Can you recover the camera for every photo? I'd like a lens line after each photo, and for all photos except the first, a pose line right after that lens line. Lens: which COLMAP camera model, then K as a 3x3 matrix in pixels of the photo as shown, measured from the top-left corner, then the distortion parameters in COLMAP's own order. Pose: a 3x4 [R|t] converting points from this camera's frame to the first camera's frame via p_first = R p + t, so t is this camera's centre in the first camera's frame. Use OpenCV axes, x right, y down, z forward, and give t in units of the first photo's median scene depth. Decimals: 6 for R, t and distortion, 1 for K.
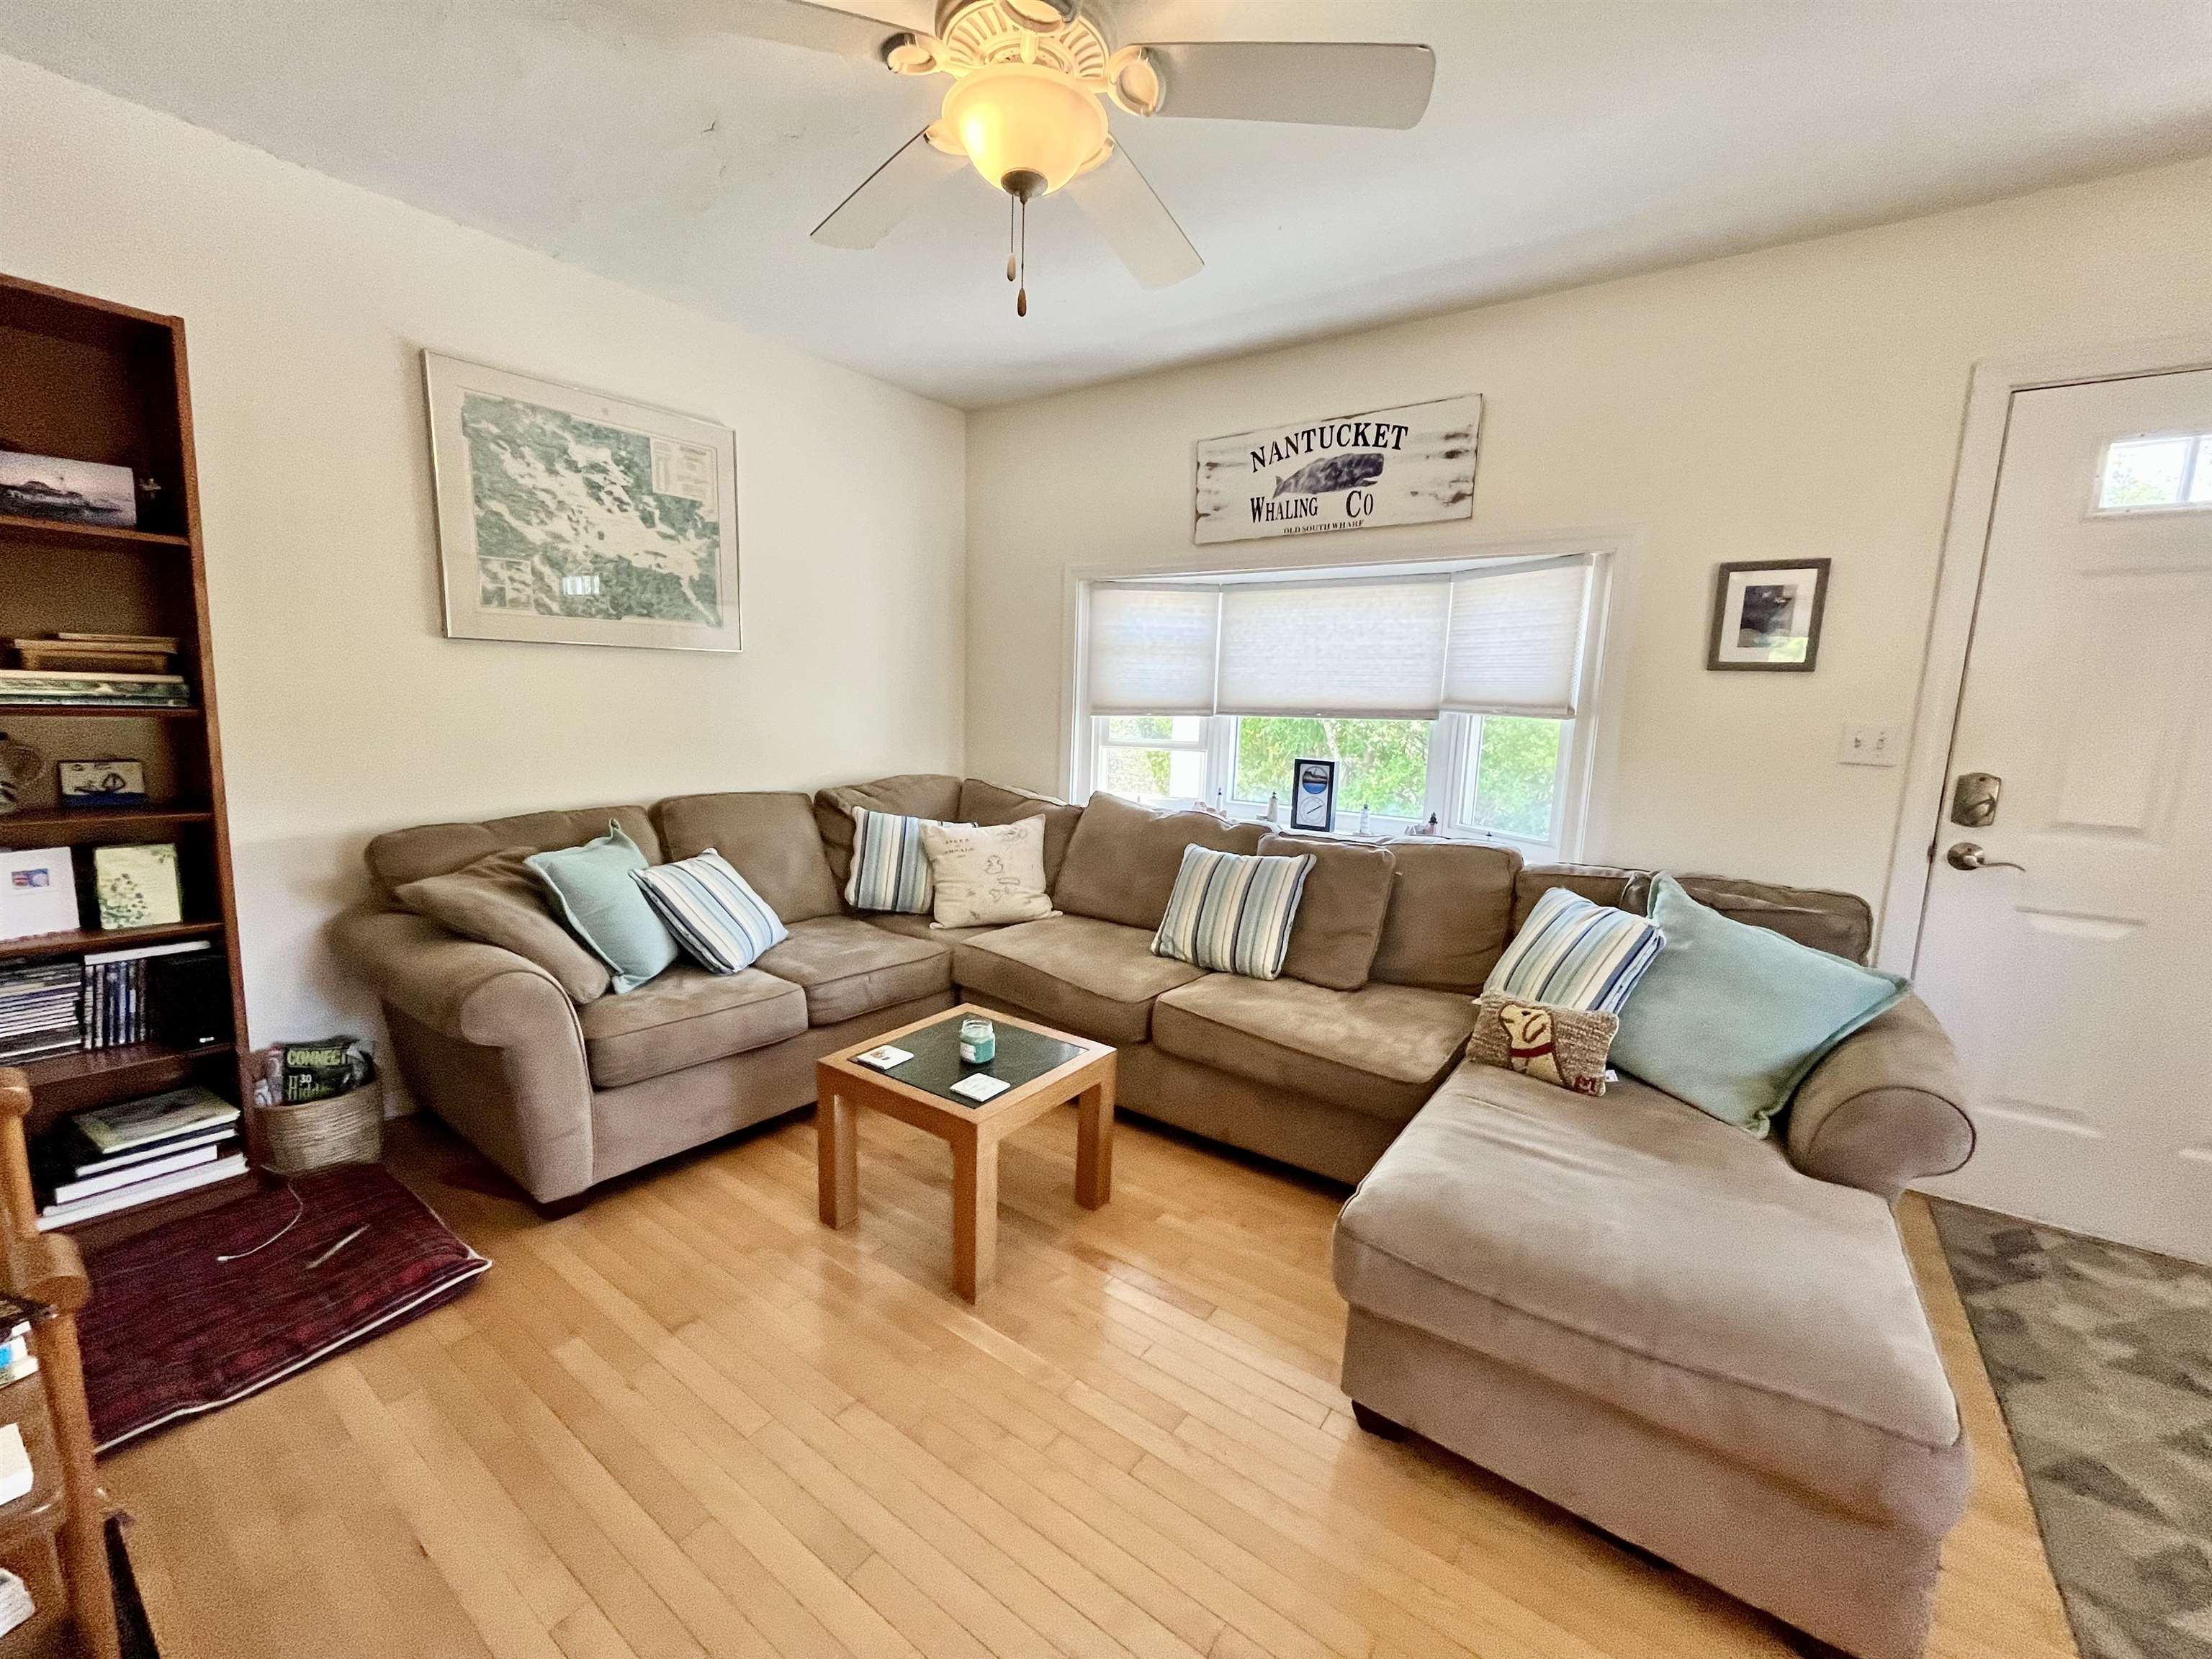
lens RADIAL K [[898.8, 0, 1110.4], [0, 898.8, 834.7], [0, 0, 1]] dist [-0.007750, 0.000852]
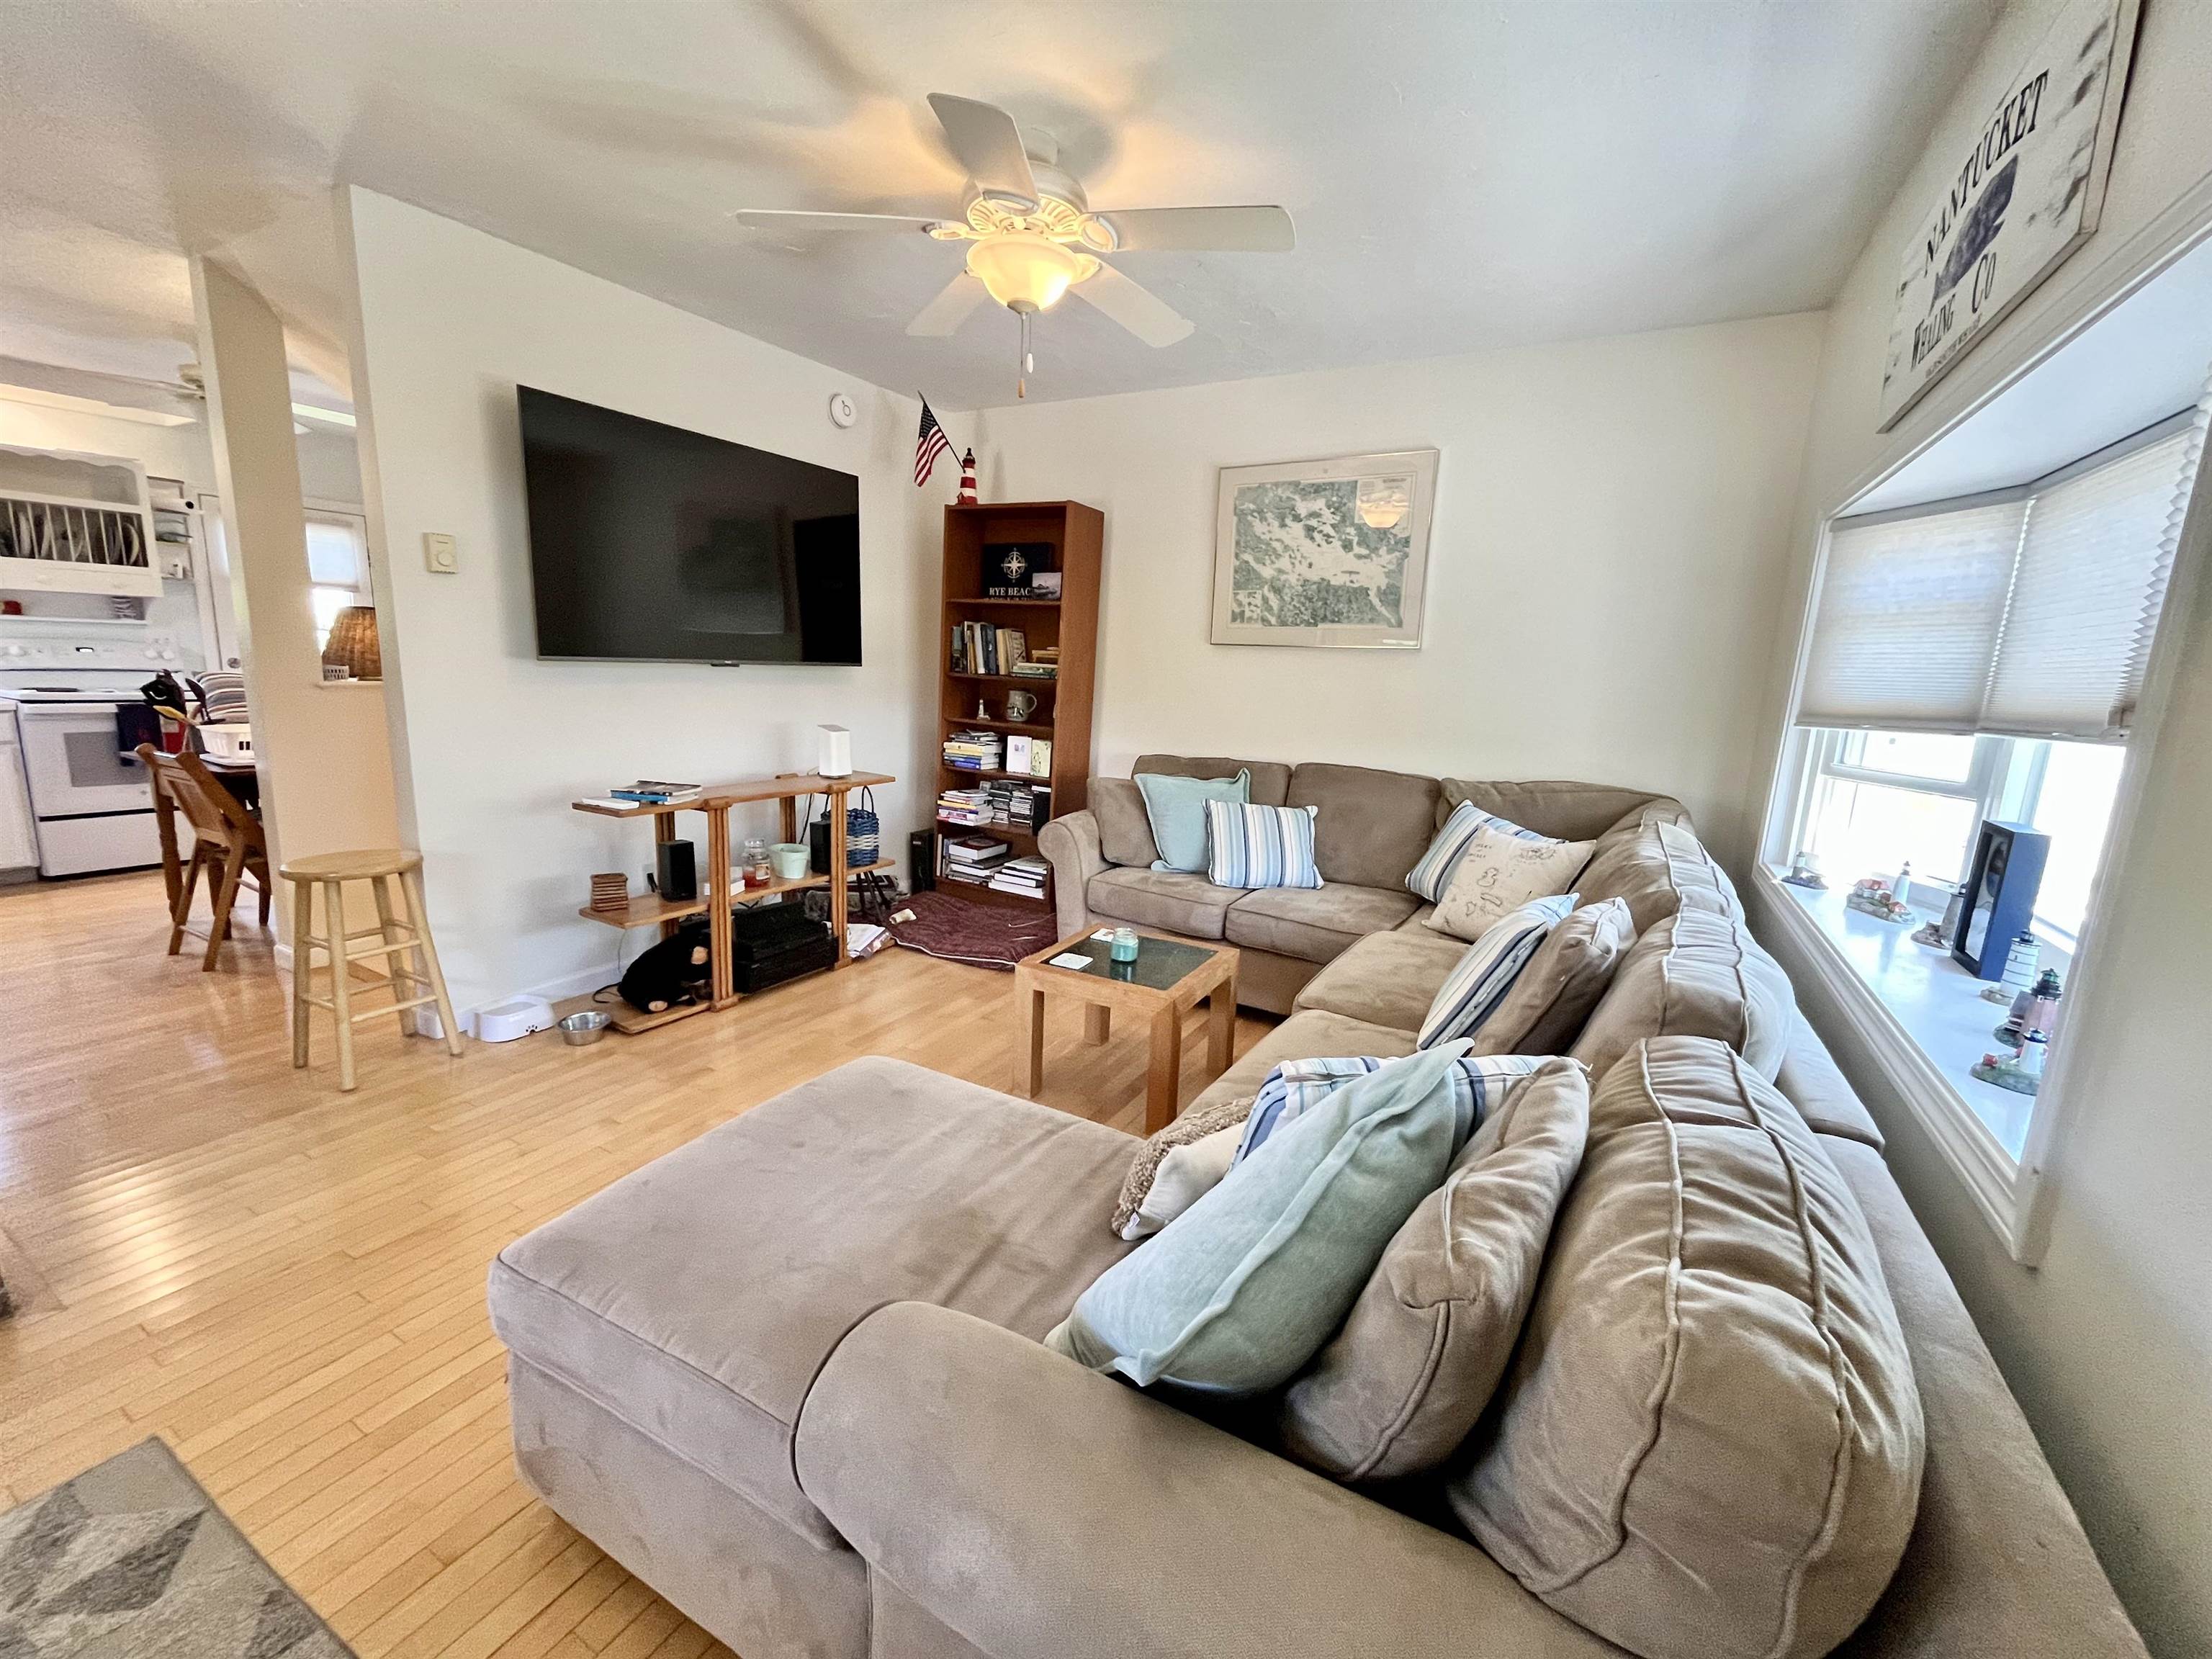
lens RADIAL K [[898.8, 0, 1103.8], [0, 898.8, 834.4], [0, 0, 1]] dist [-0.007750, 0.000852]
pose [[0.114835, 0.159454, -0.980504, 0.797207], [-0.192551, 0.971886, 0.135501, -0.062984], [0.974544, 0.173237, 0.142310, 0.580498]]
